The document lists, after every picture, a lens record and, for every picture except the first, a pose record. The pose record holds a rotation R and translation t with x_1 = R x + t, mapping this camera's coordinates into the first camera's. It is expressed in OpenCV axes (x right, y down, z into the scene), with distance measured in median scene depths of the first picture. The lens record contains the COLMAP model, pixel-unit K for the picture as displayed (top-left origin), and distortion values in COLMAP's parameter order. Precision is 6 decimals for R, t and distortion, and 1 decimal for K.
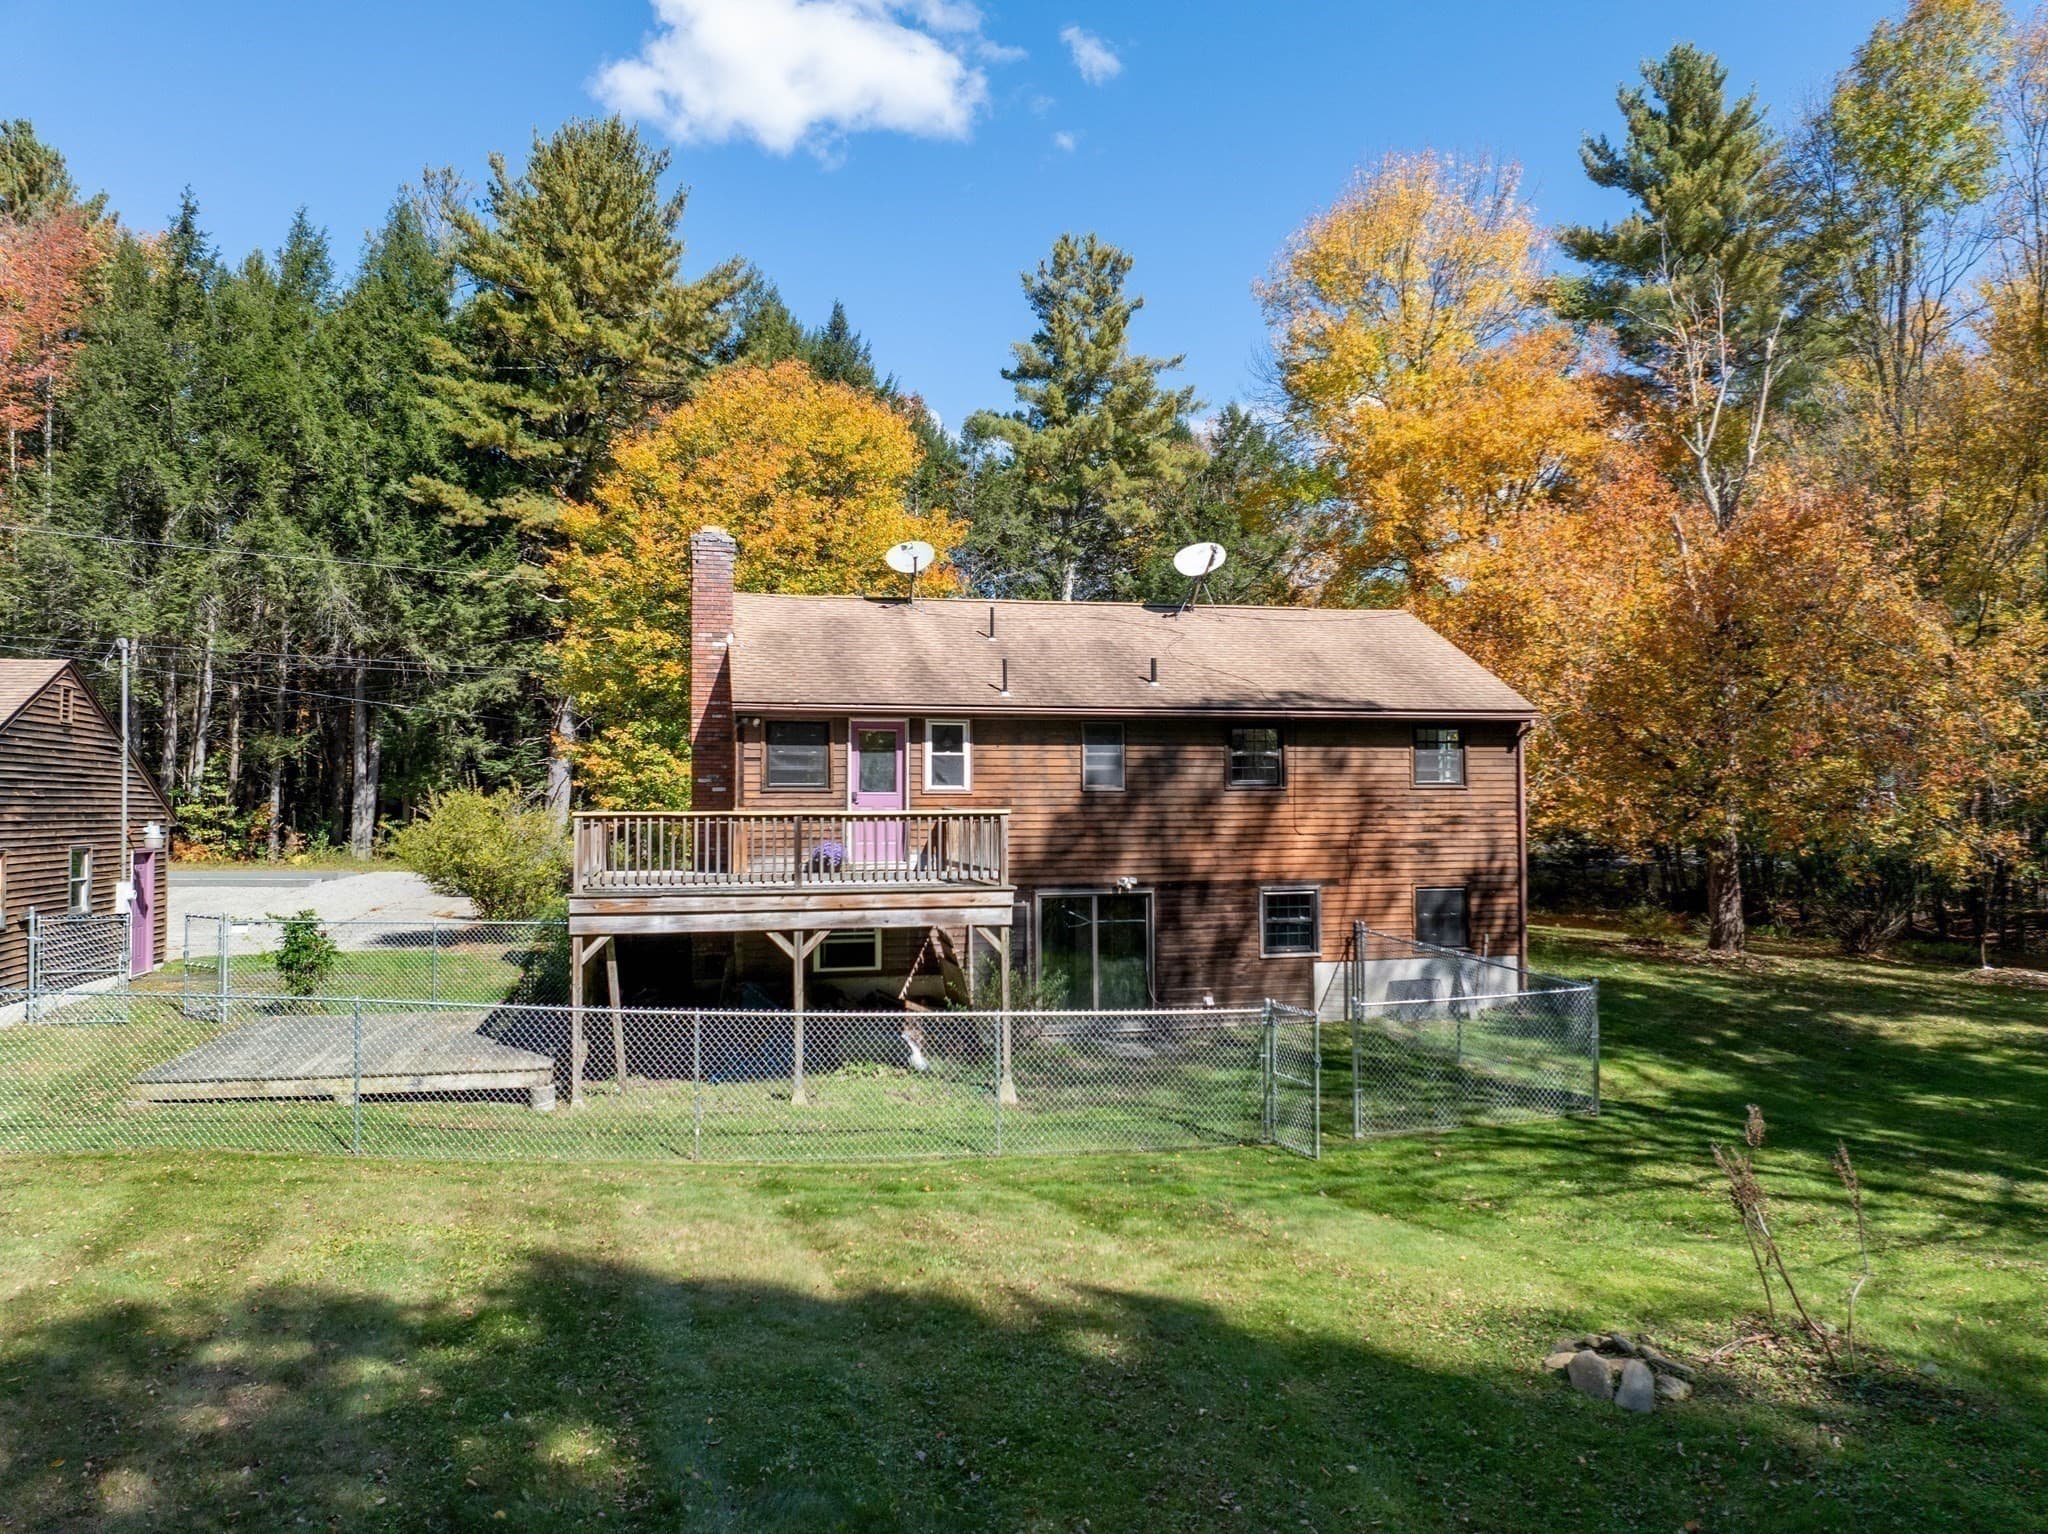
lens RADIAL K [[1443.6, 0, 1024.0], [0, 1443.6, 767.0], [0, 0, 1]] dist [-0.035739, 0.000107]
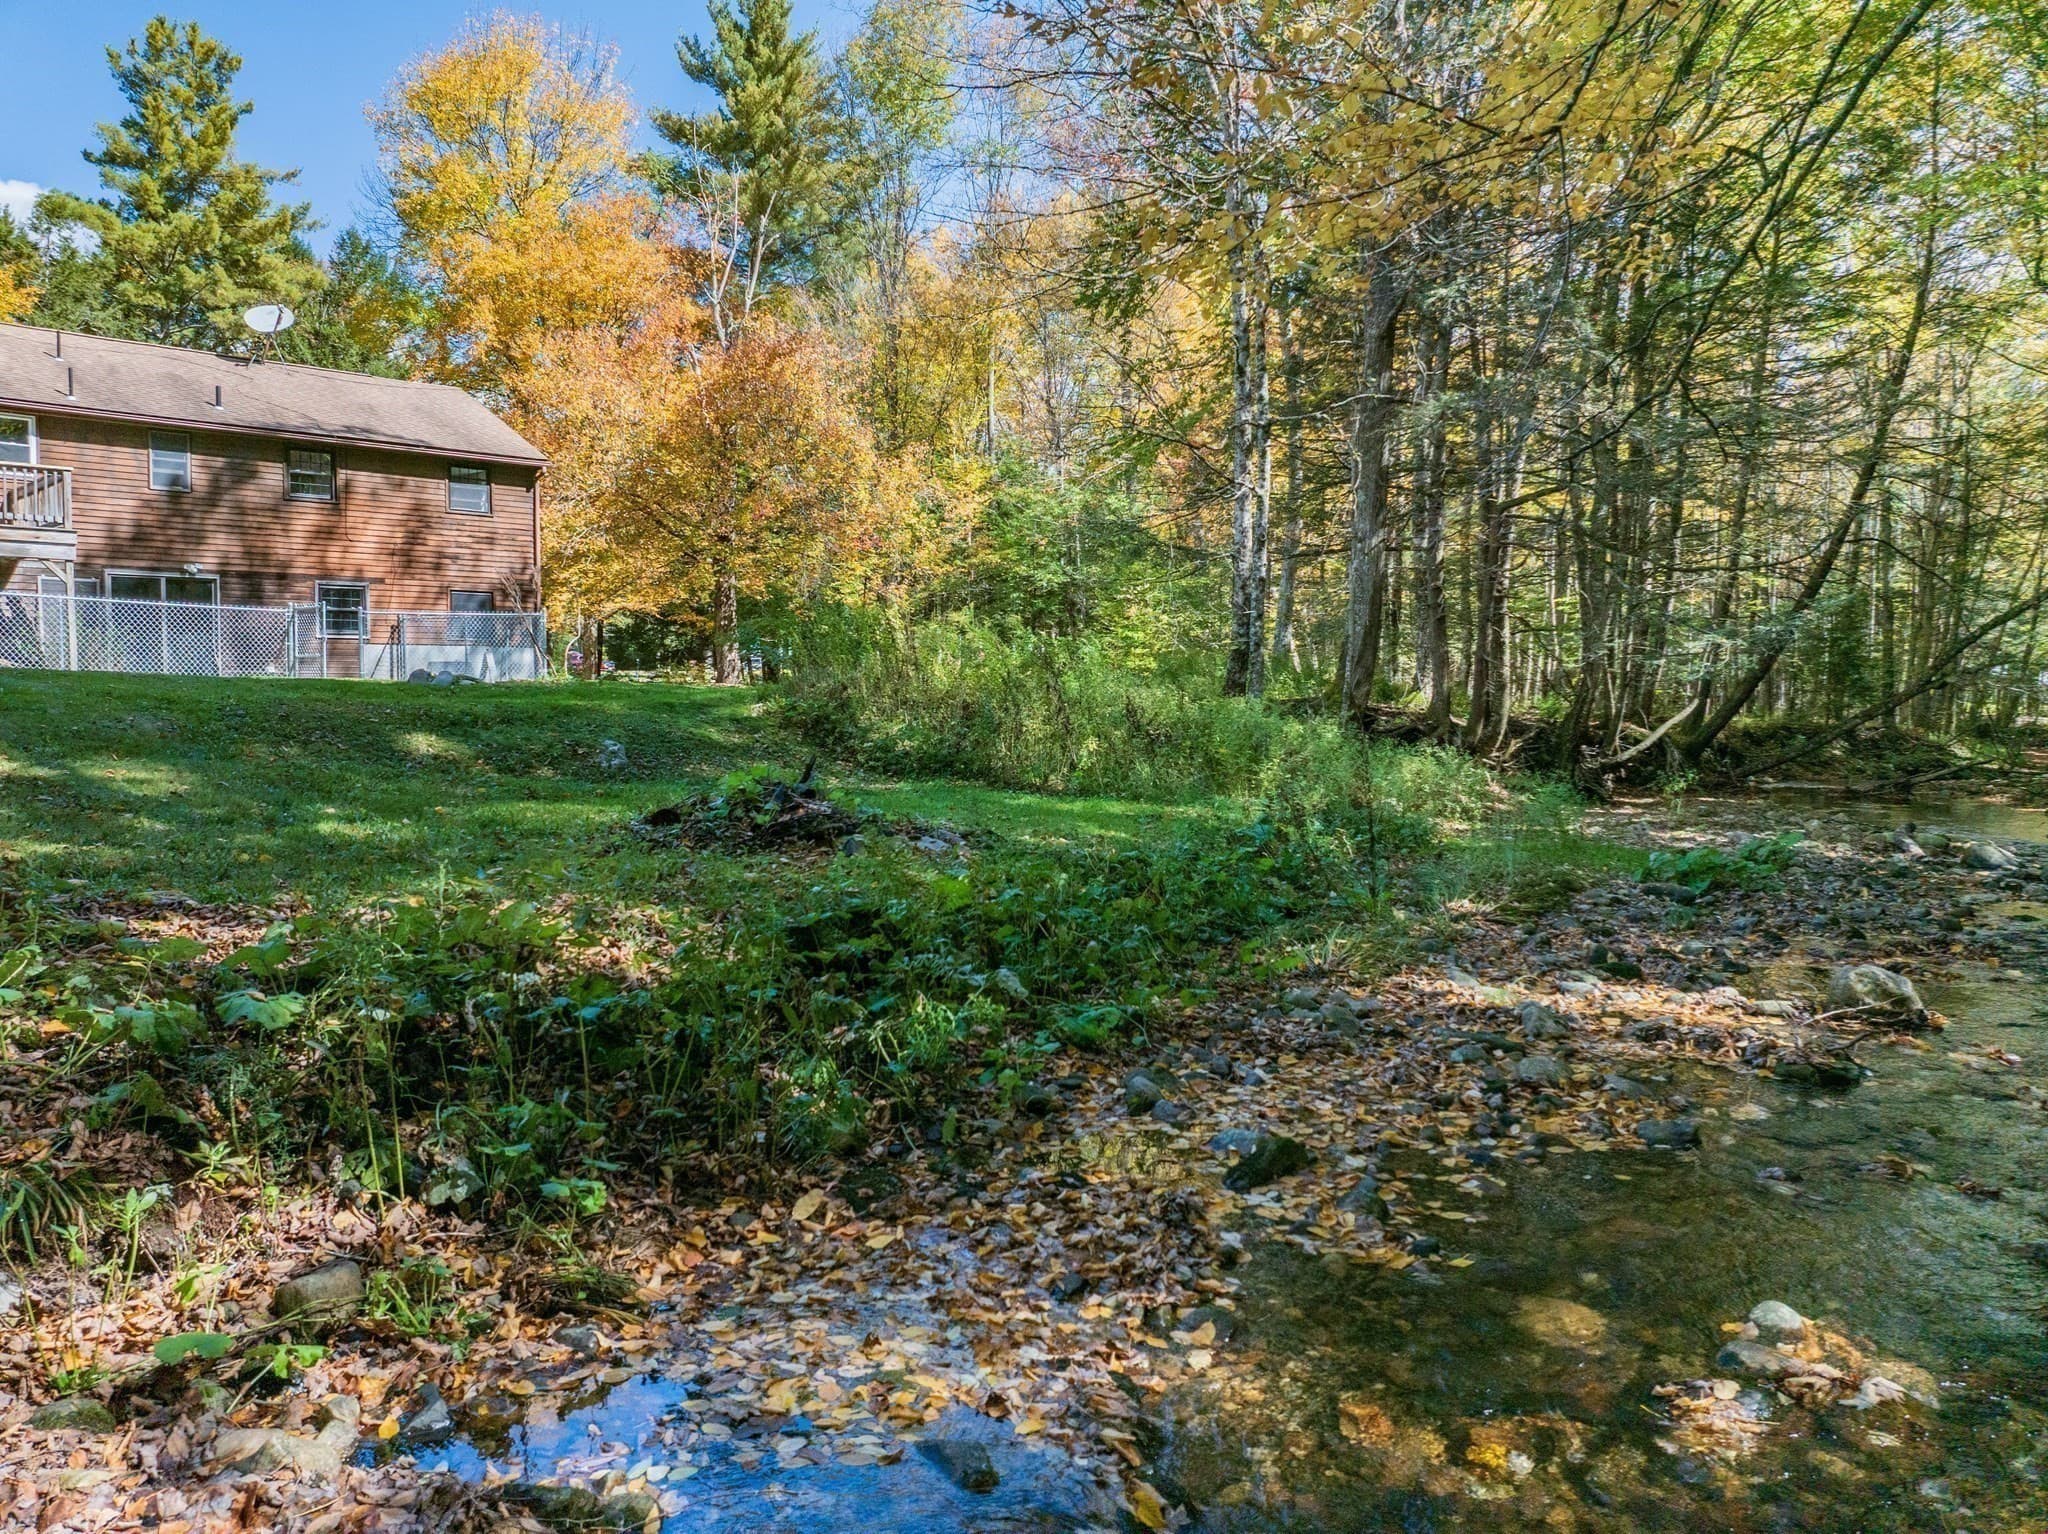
lens RADIAL K [[1457.9, 0, 1024.0], [0, 1457.9, 767.0], [0, 0, 1]] dist [-0.032577, 0.013181]
pose [[0.852185, -0.019991, 0.522858, 0.012652], [-0.016477, 0.997749, 0.065003, 0.070203], [-0.522981, -0.064010, 0.849938, -0.180083]]
